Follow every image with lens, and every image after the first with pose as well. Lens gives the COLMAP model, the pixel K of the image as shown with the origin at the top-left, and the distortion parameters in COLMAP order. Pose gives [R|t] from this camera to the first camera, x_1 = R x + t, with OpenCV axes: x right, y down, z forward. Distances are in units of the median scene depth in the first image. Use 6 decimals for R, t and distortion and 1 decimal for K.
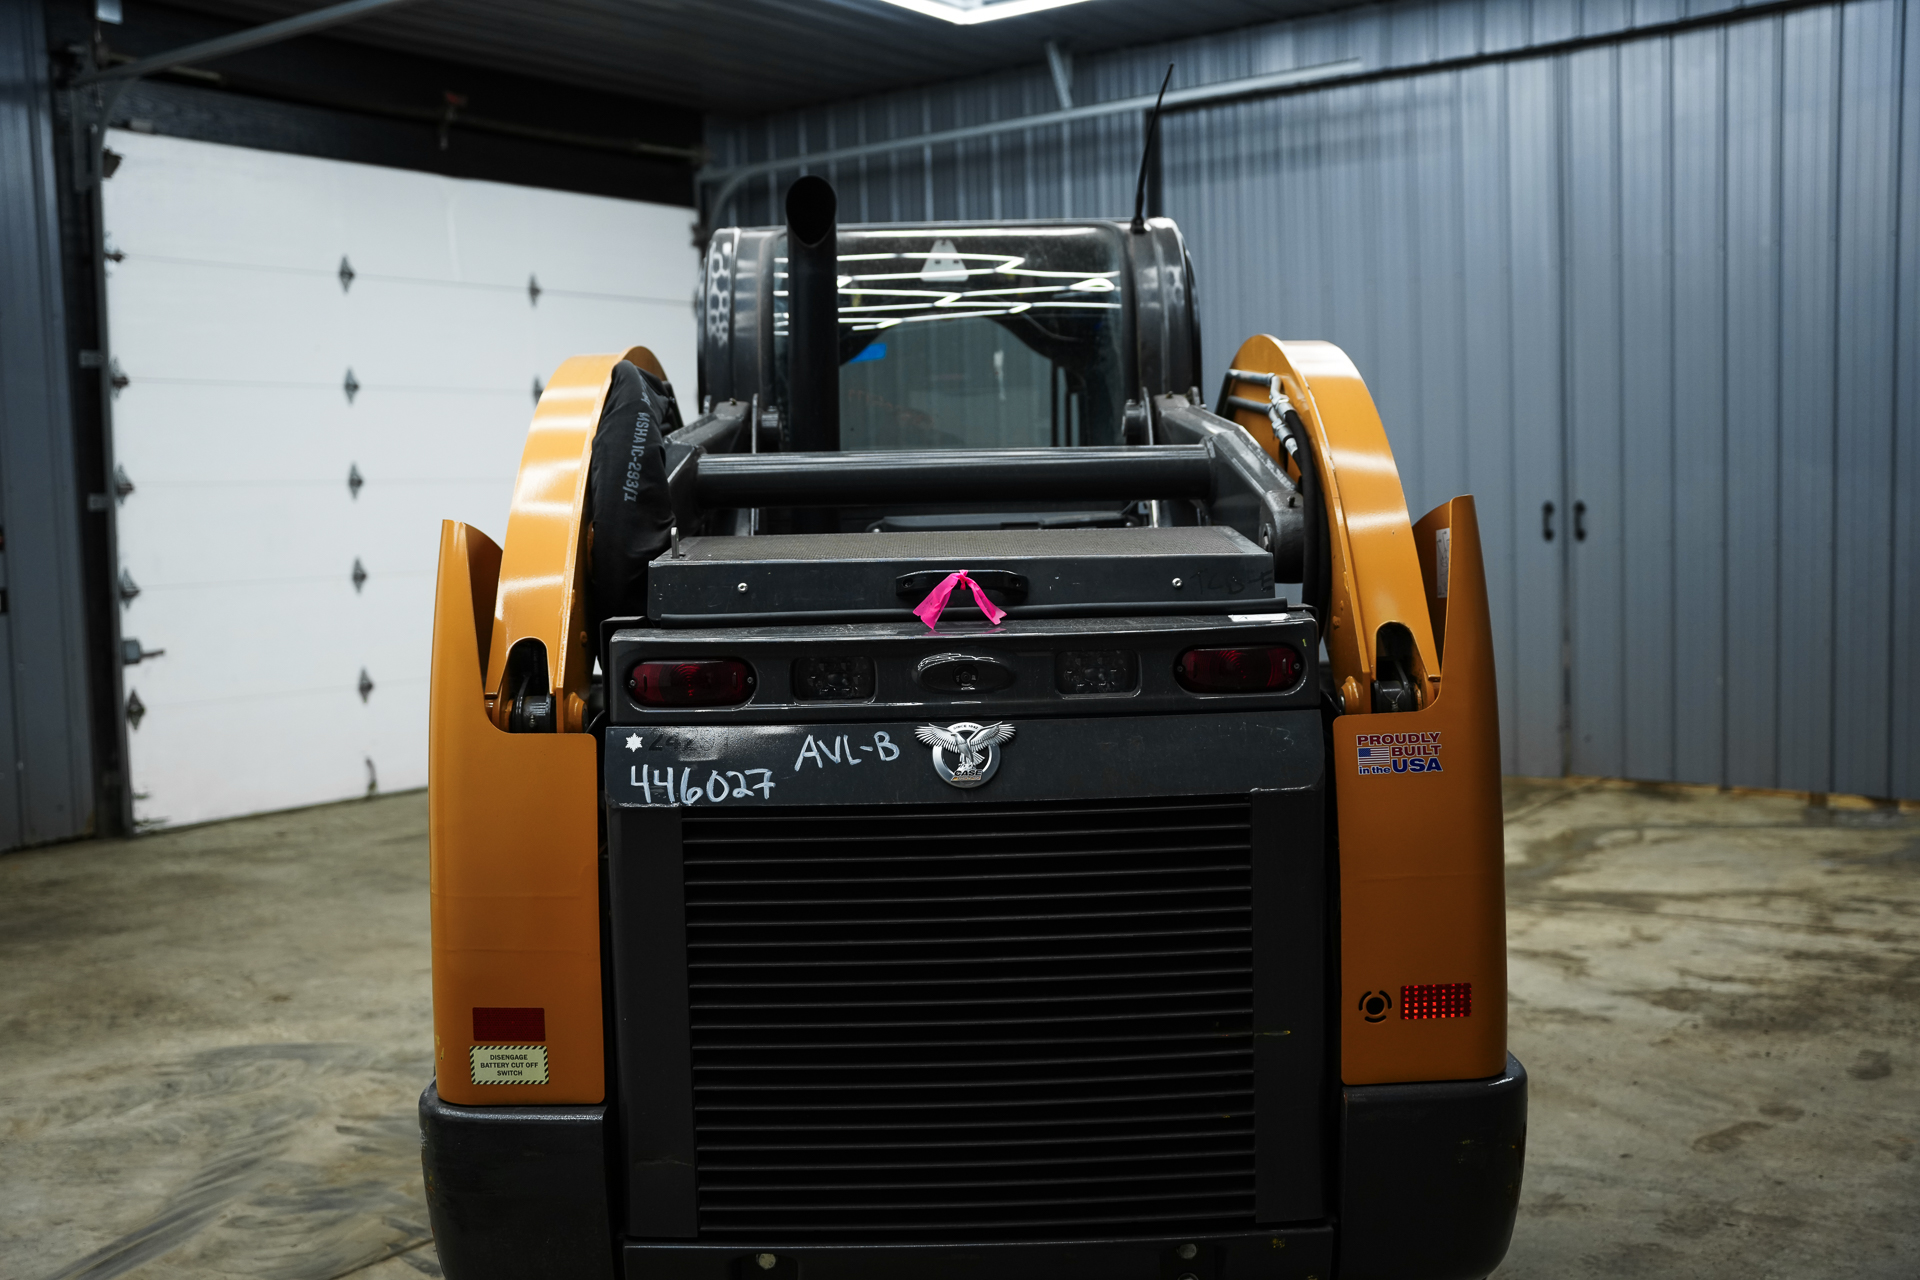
lens RADIAL K [[2011.8, 0, 866.9], [0, 2011.8, 661.4], [0, 0, 1]] dist [0.013891, 0.000000]
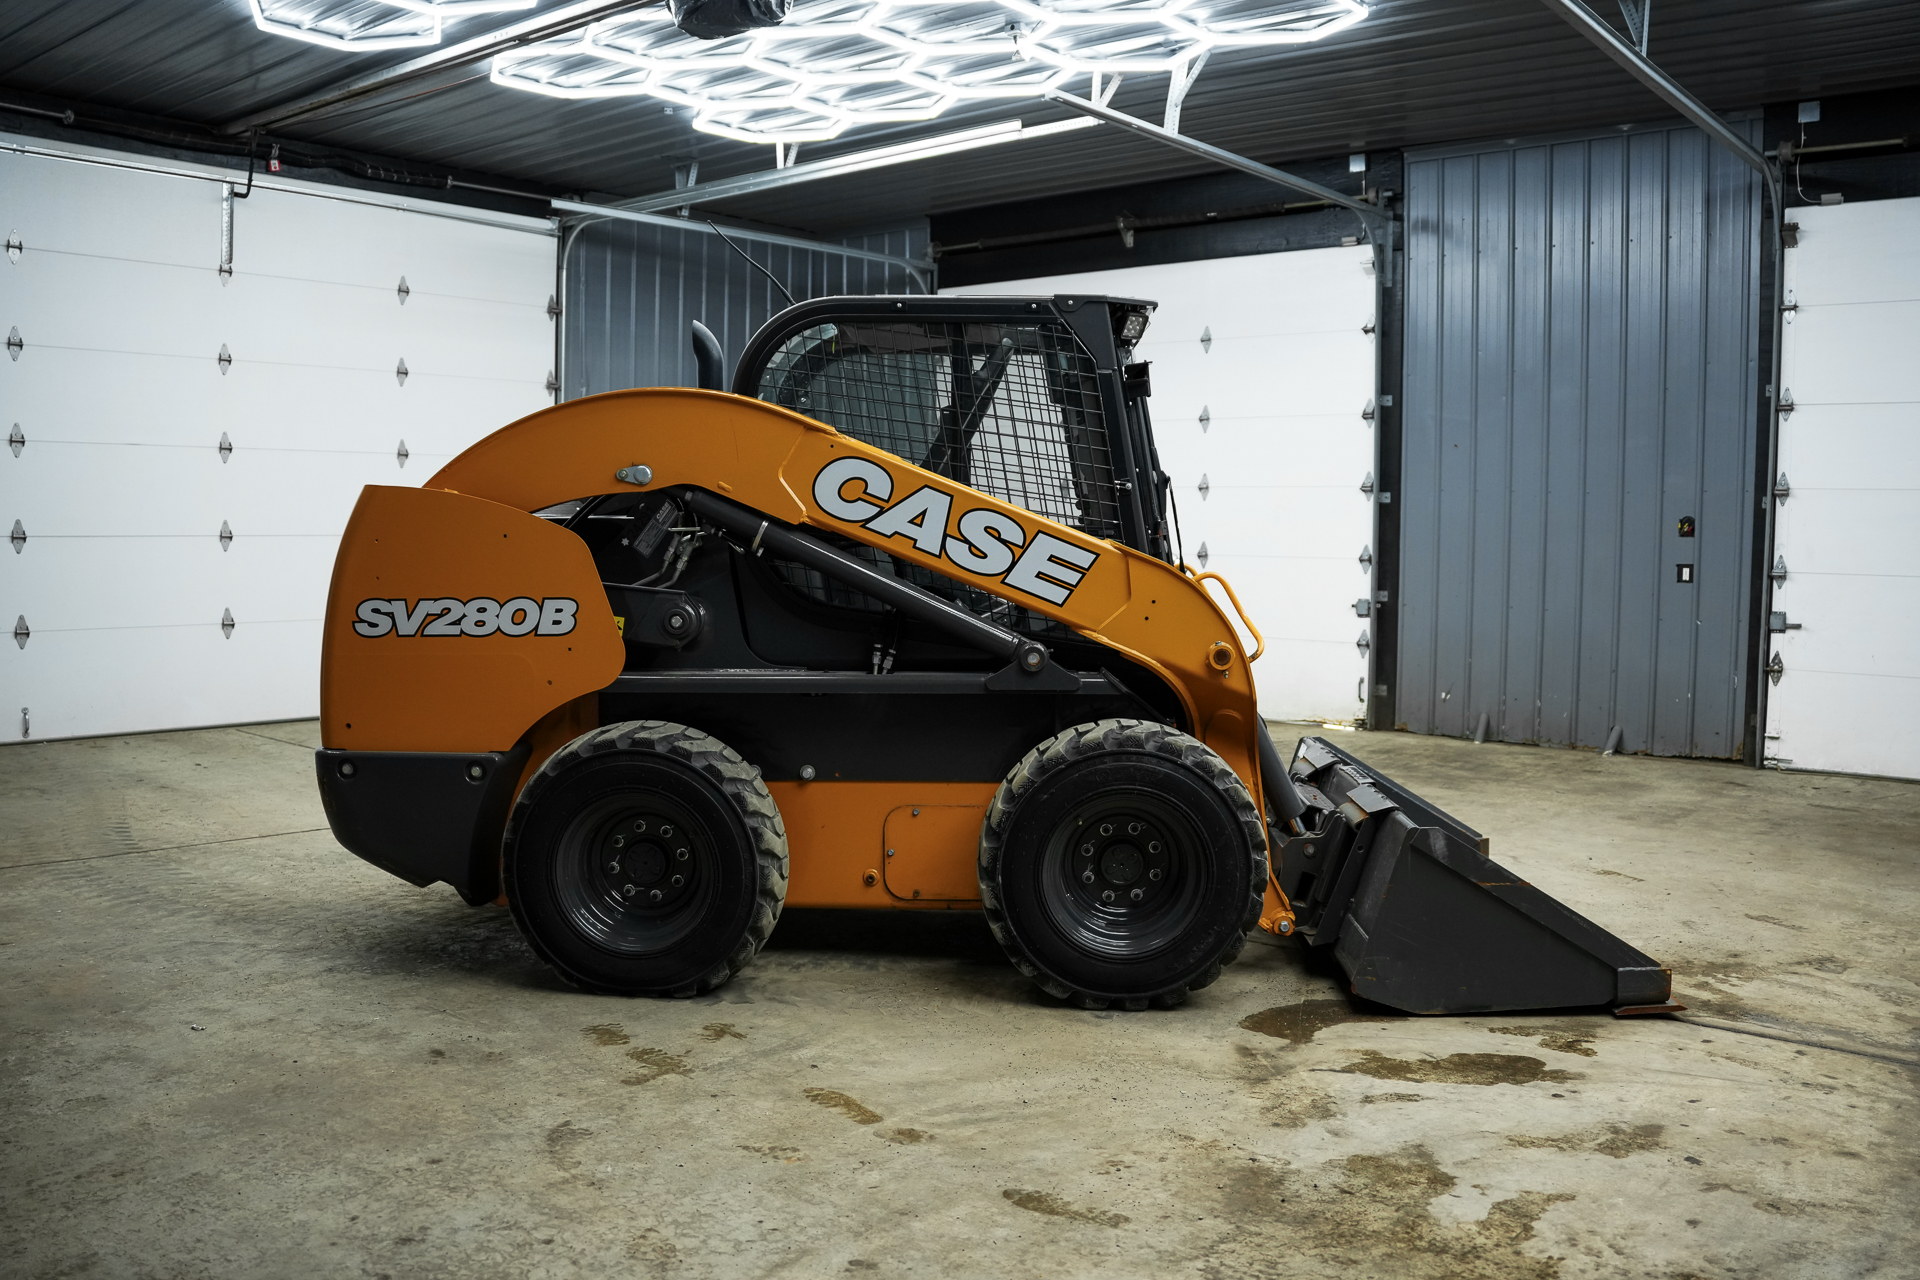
lens RADIAL K [[1576.6, 0, 958.2], [0, 1576.6, 636.2], [0, 0, 1]] dist [-0.145620, 0.057637]
pose [[-0.035945, 0.093505, -0.994970, 0.595910], [-0.087545, 0.991491, 0.096341, -0.042912], [0.995512, 0.090568, -0.027454, 0.525877]]
